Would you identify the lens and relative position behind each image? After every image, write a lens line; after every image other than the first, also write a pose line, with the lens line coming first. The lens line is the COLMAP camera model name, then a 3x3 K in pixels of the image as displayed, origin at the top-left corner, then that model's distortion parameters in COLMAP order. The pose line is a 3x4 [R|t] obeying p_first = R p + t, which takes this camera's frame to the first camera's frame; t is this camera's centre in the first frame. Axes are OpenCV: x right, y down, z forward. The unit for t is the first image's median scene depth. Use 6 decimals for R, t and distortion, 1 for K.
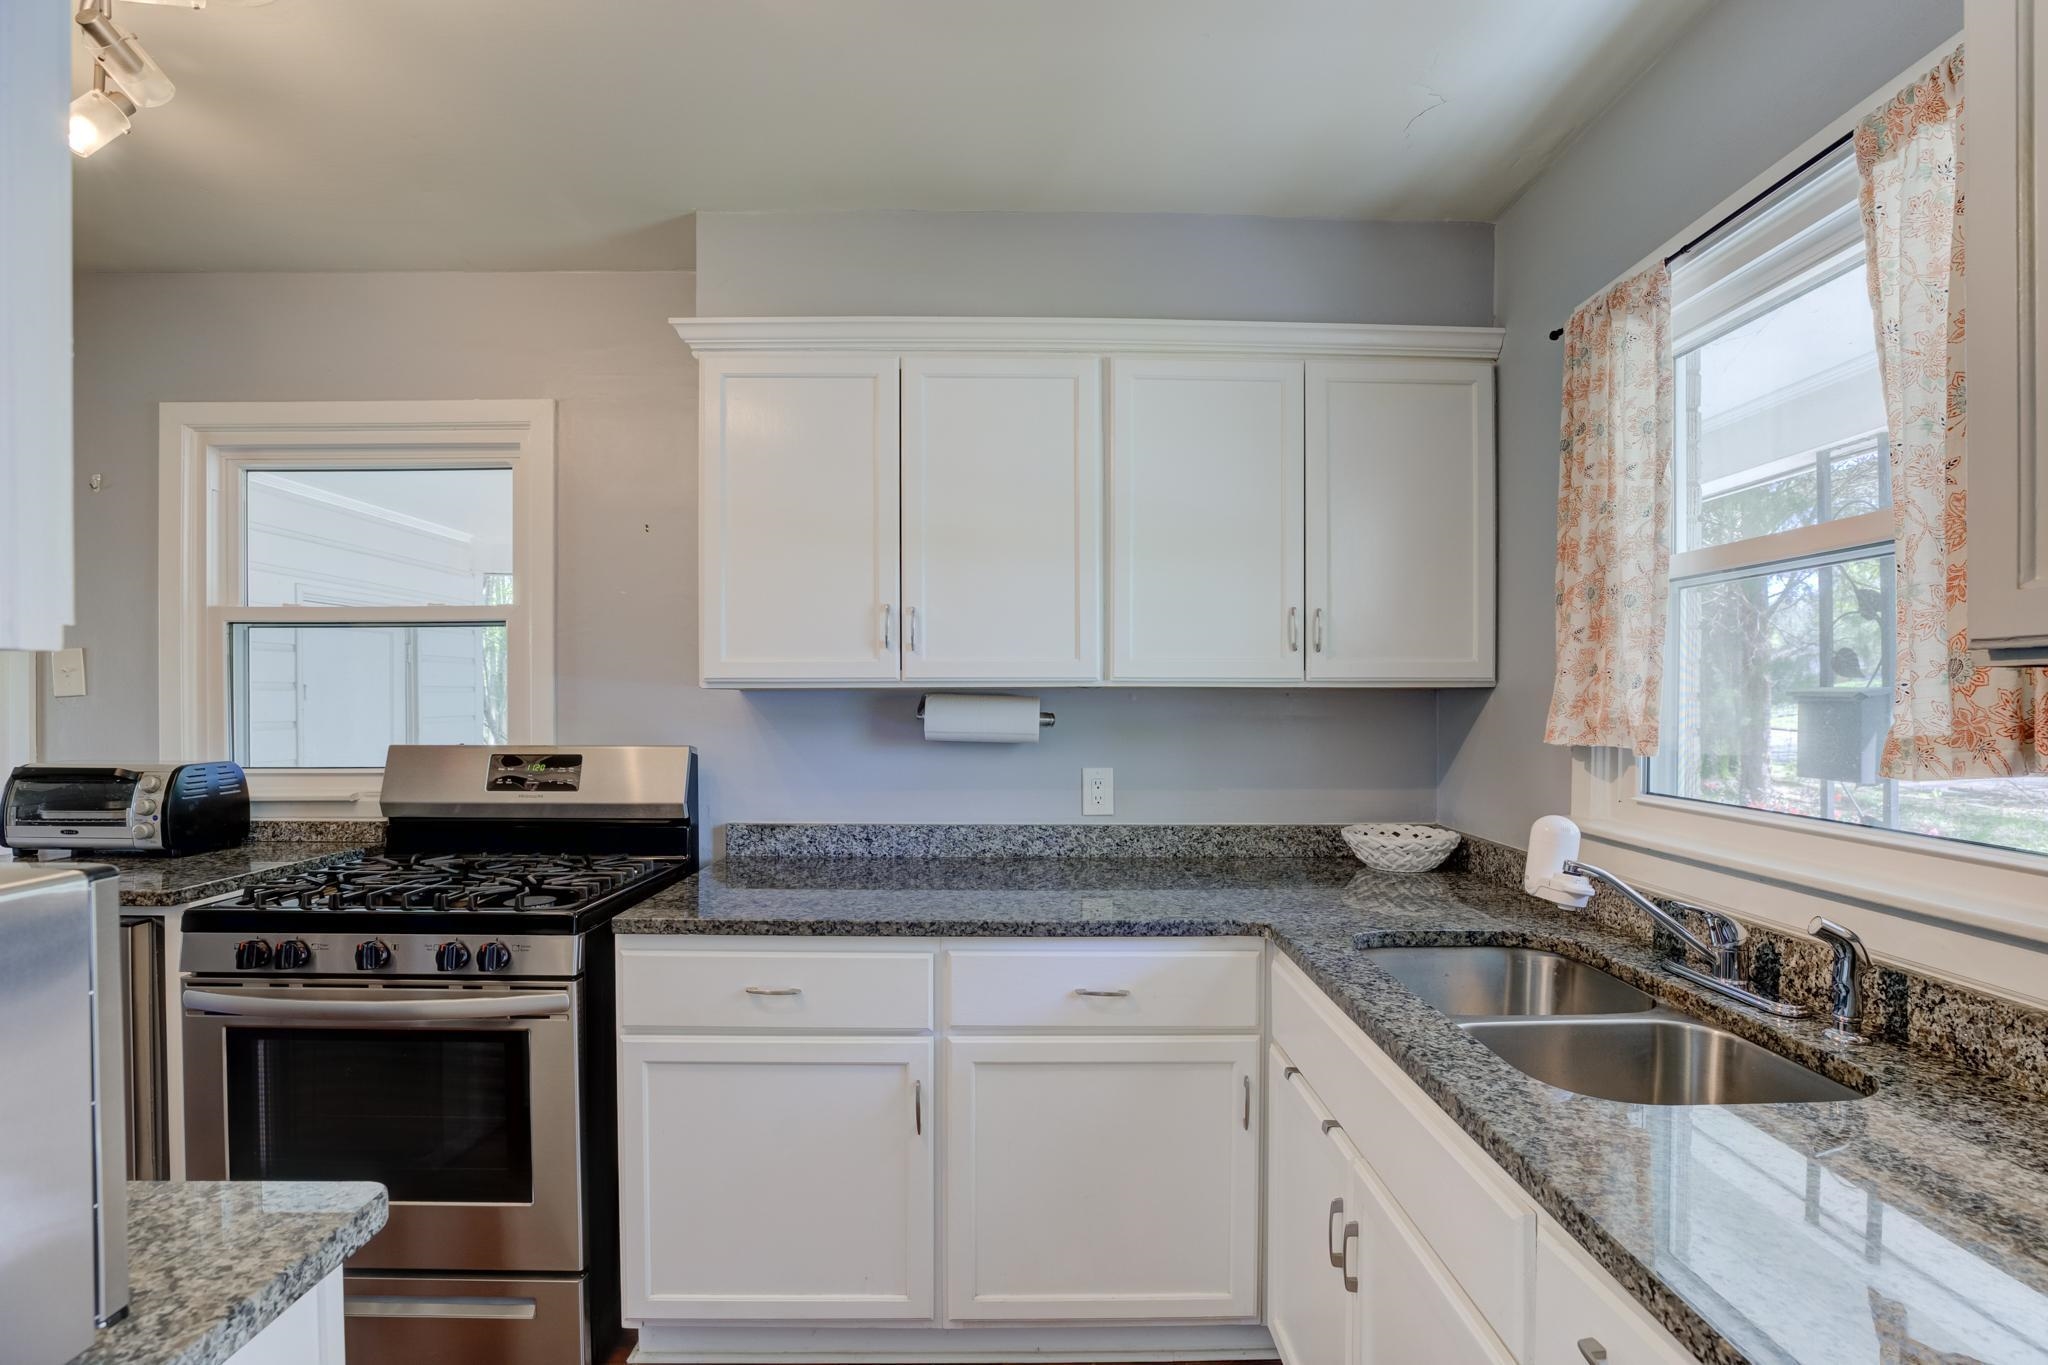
lens RADIAL K [[757.2, 0, 1024.0], [0, 757.2, 682.5], [0, 0, 1]] dist [0.000095, 0.000173]
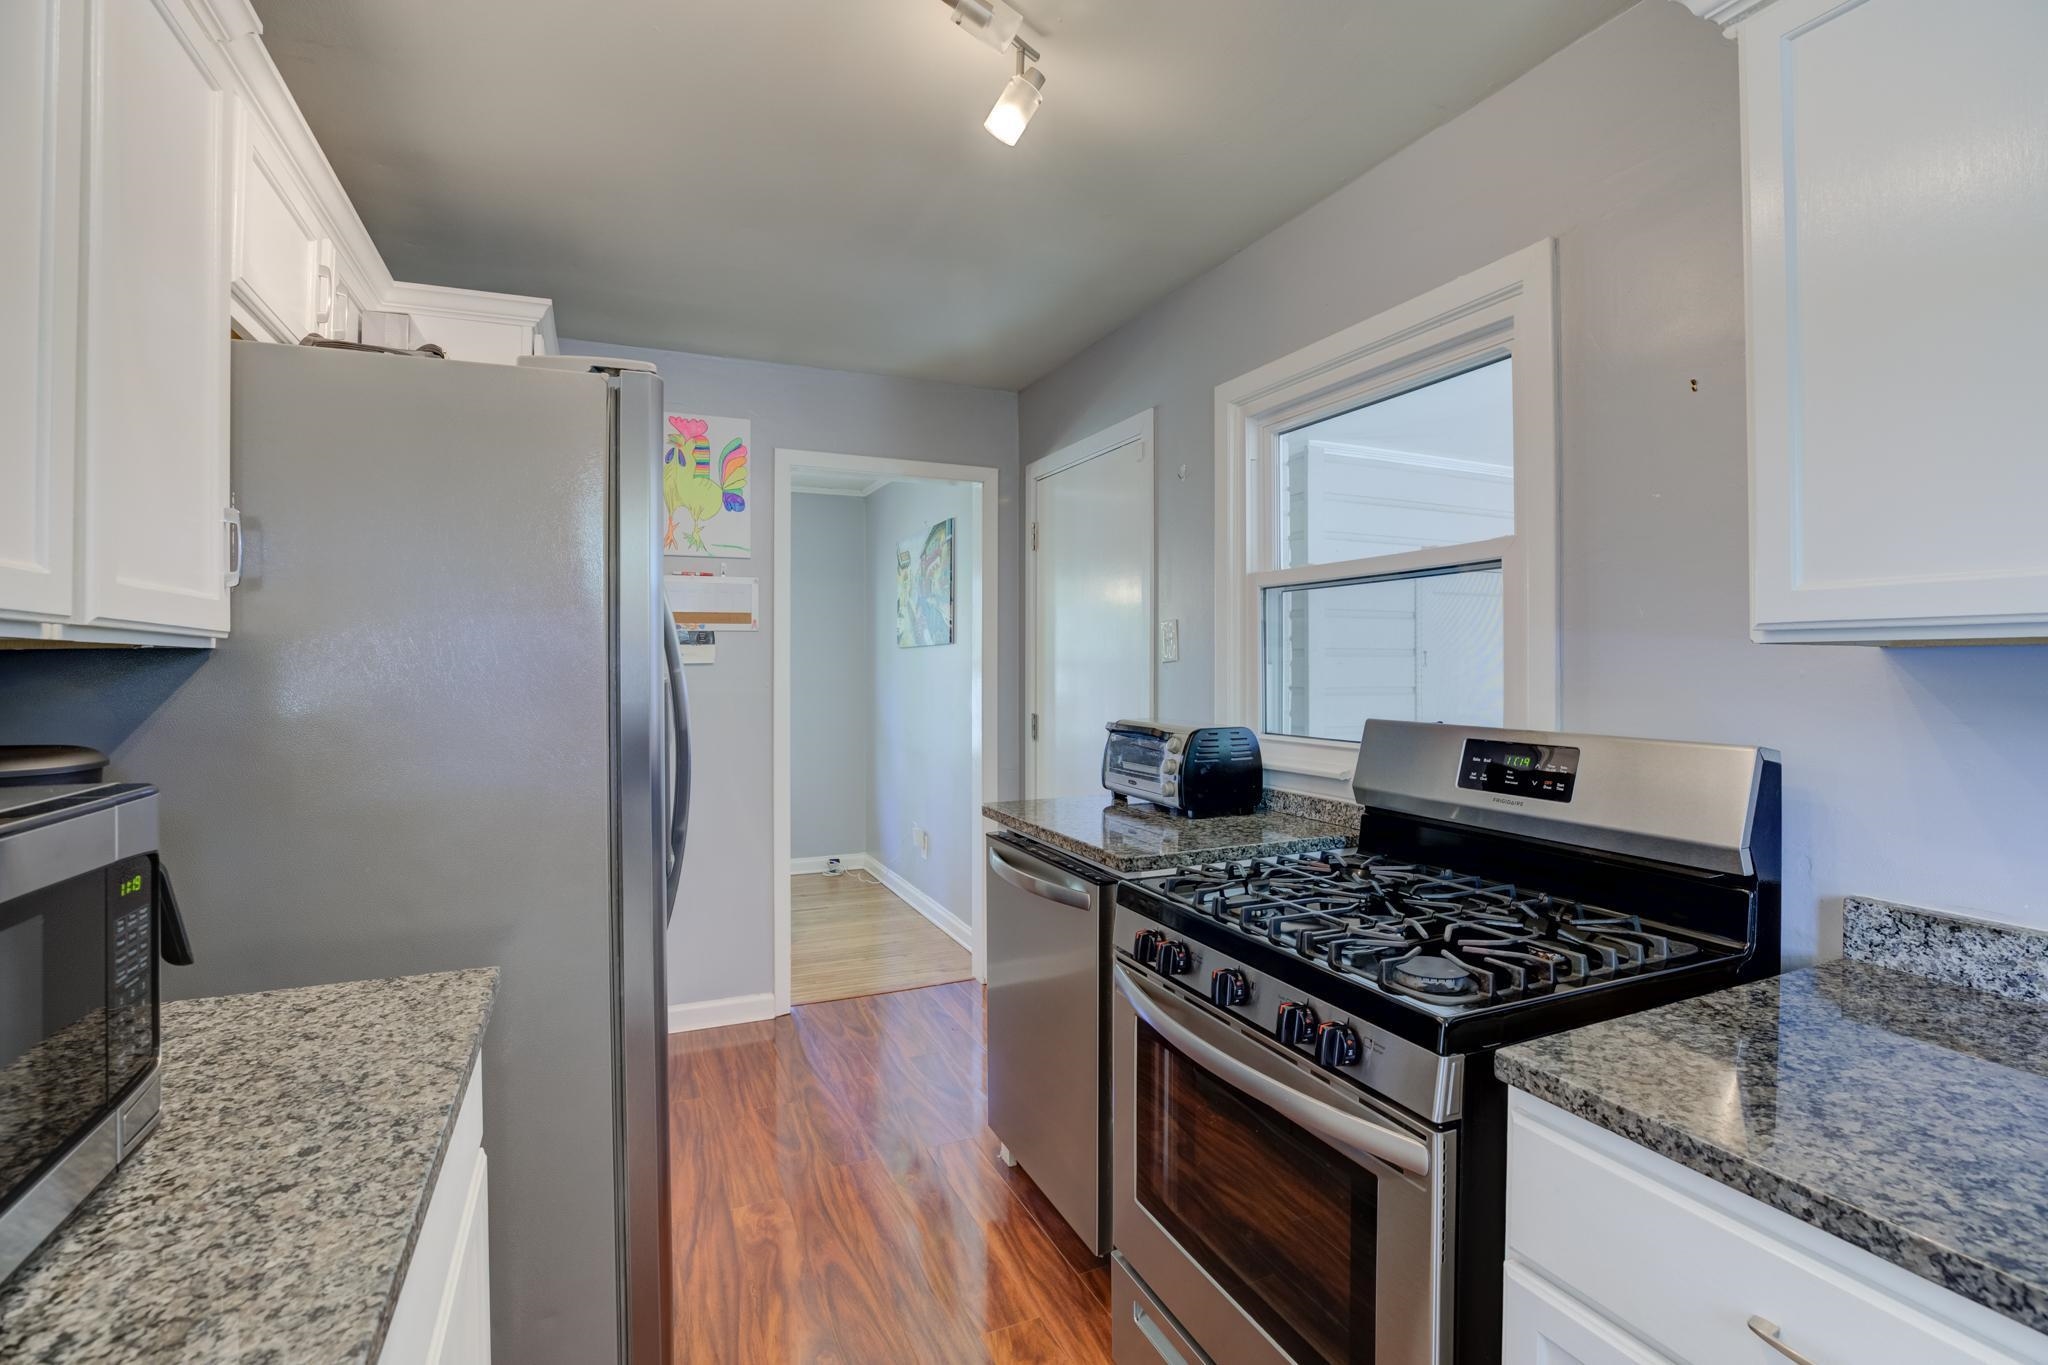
lens RADIAL K [[953.5, 0, 1047.0], [0, 953.5, 652.3], [0, 0, 1]] dist [-0.012565, 0.001903]
pose [[0.415640, -0.012059, -0.909449, -0.021848], [0.018638, 0.999815, -0.004739, 0.007747], [0.909338, -0.014980, 0.415788, 0.247073]]
